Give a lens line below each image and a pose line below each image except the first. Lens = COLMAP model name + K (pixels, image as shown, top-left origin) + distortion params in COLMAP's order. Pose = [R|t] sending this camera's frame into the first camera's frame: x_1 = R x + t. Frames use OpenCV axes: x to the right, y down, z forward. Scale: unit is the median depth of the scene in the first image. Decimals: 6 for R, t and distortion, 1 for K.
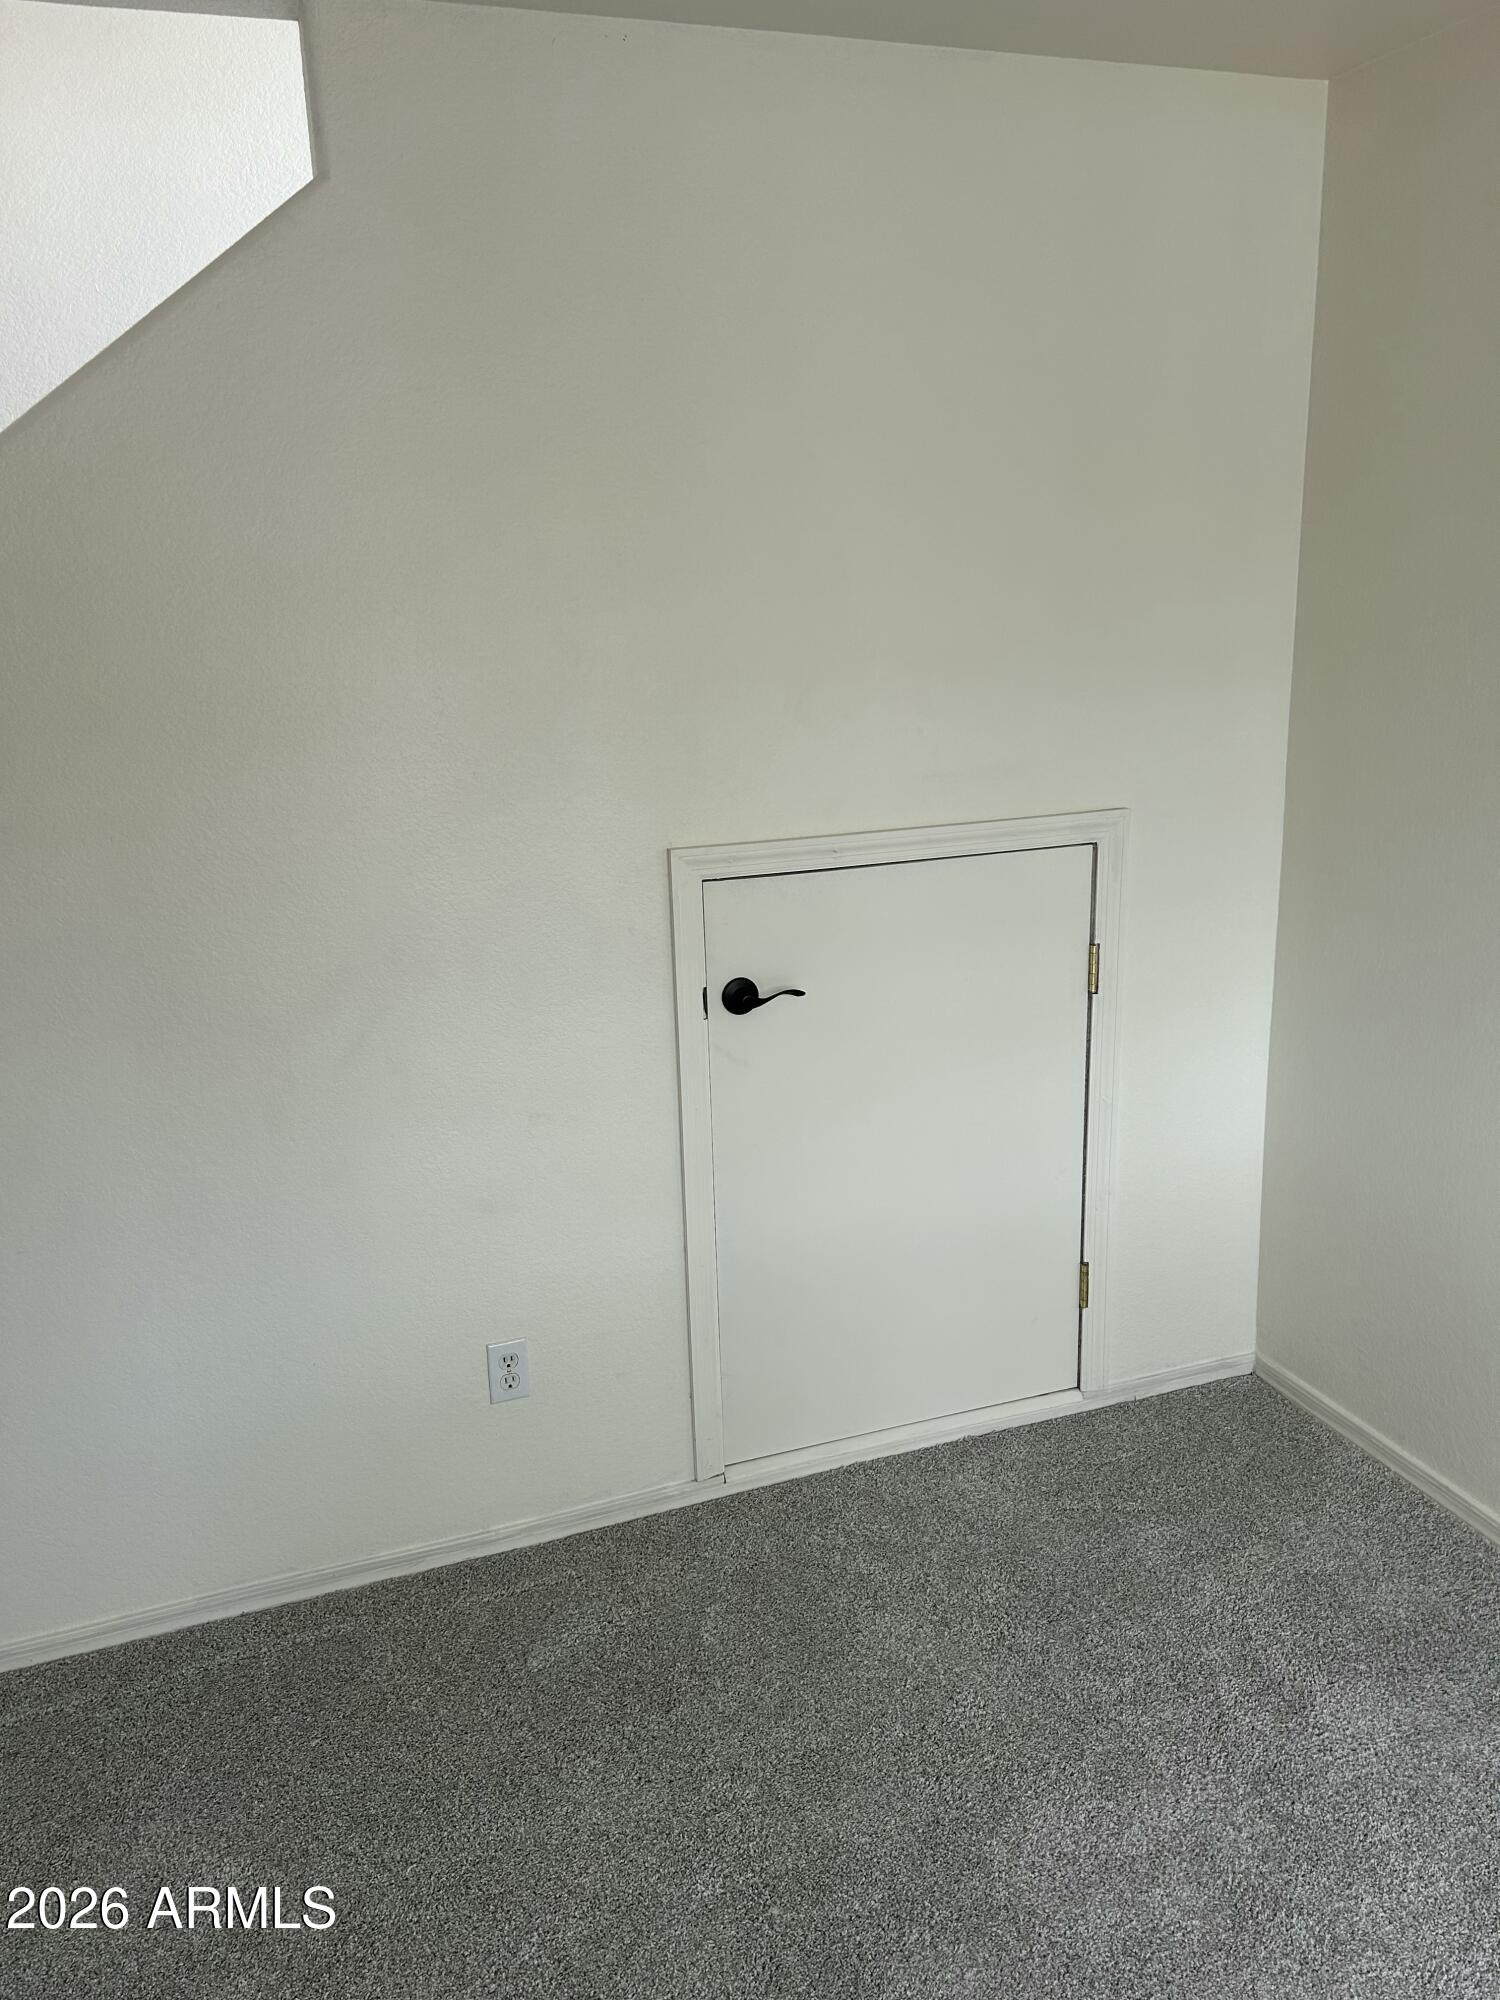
lens RADIAL K [[1503.1, 0, 761.7], [0, 1503.1, 1000.6], [0, 0, 1]] dist [0.011058, -0.008647]
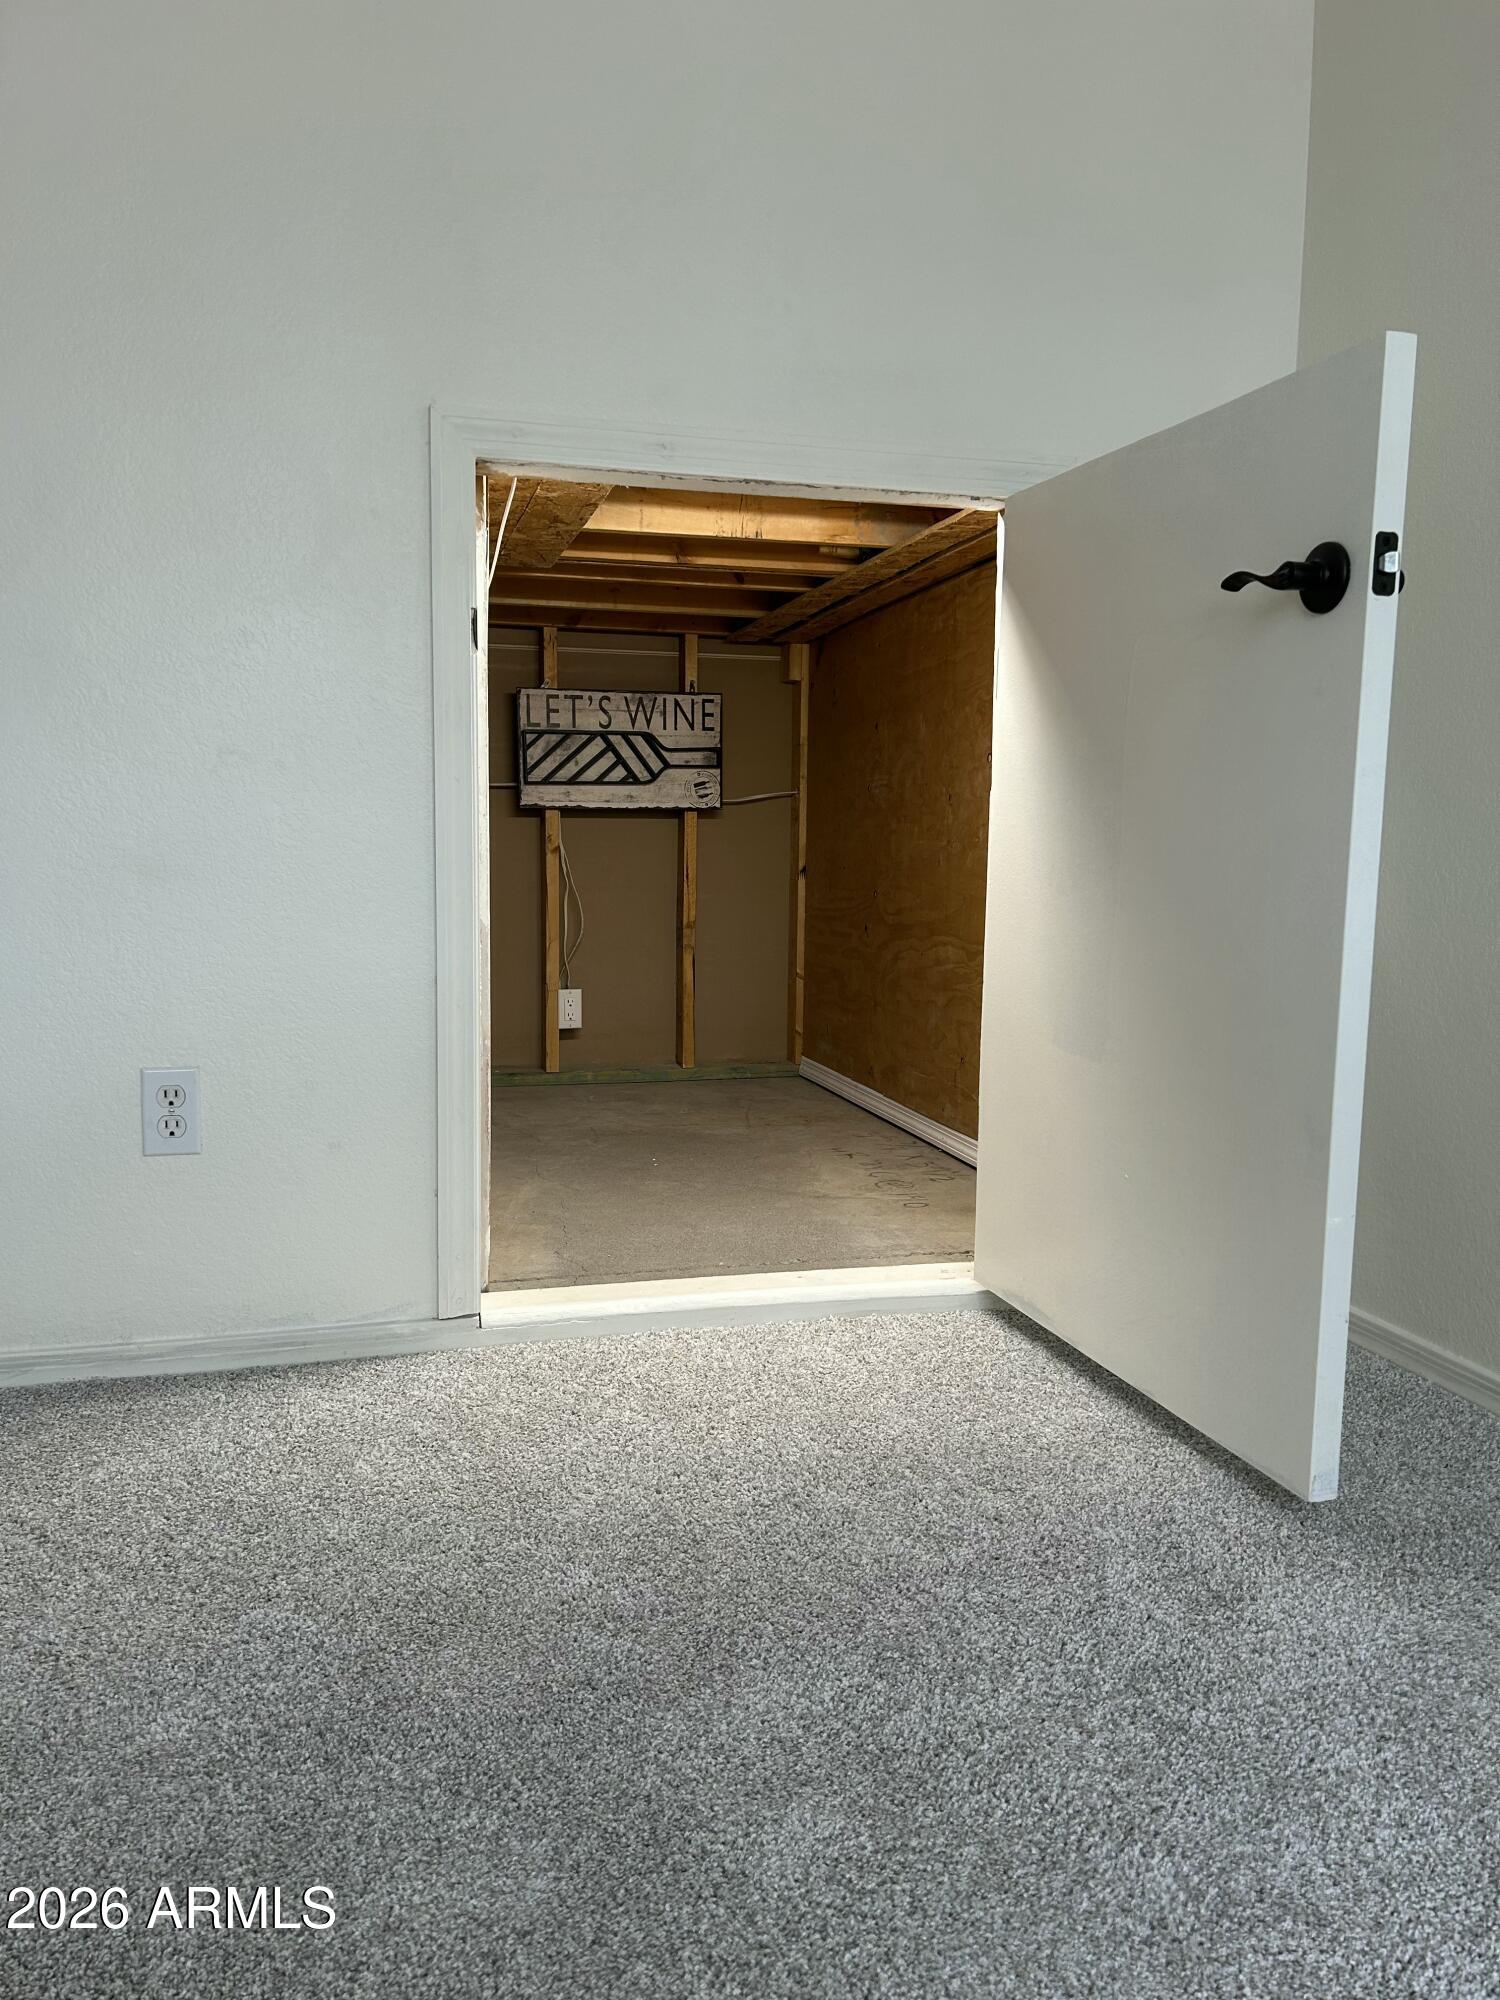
lens RADIAL K [[1503.1, 0, 739.0], [0, 1503.1, 999.3], [0, 0, 1]] dist [0.011058, -0.008647]
pose [[0.994675, 0.048347, -0.091017, 0.218631], [-0.061297, 0.987481, -0.145341, 0.358346], [0.082850, 0.150146, 0.985186, 0.368973]]
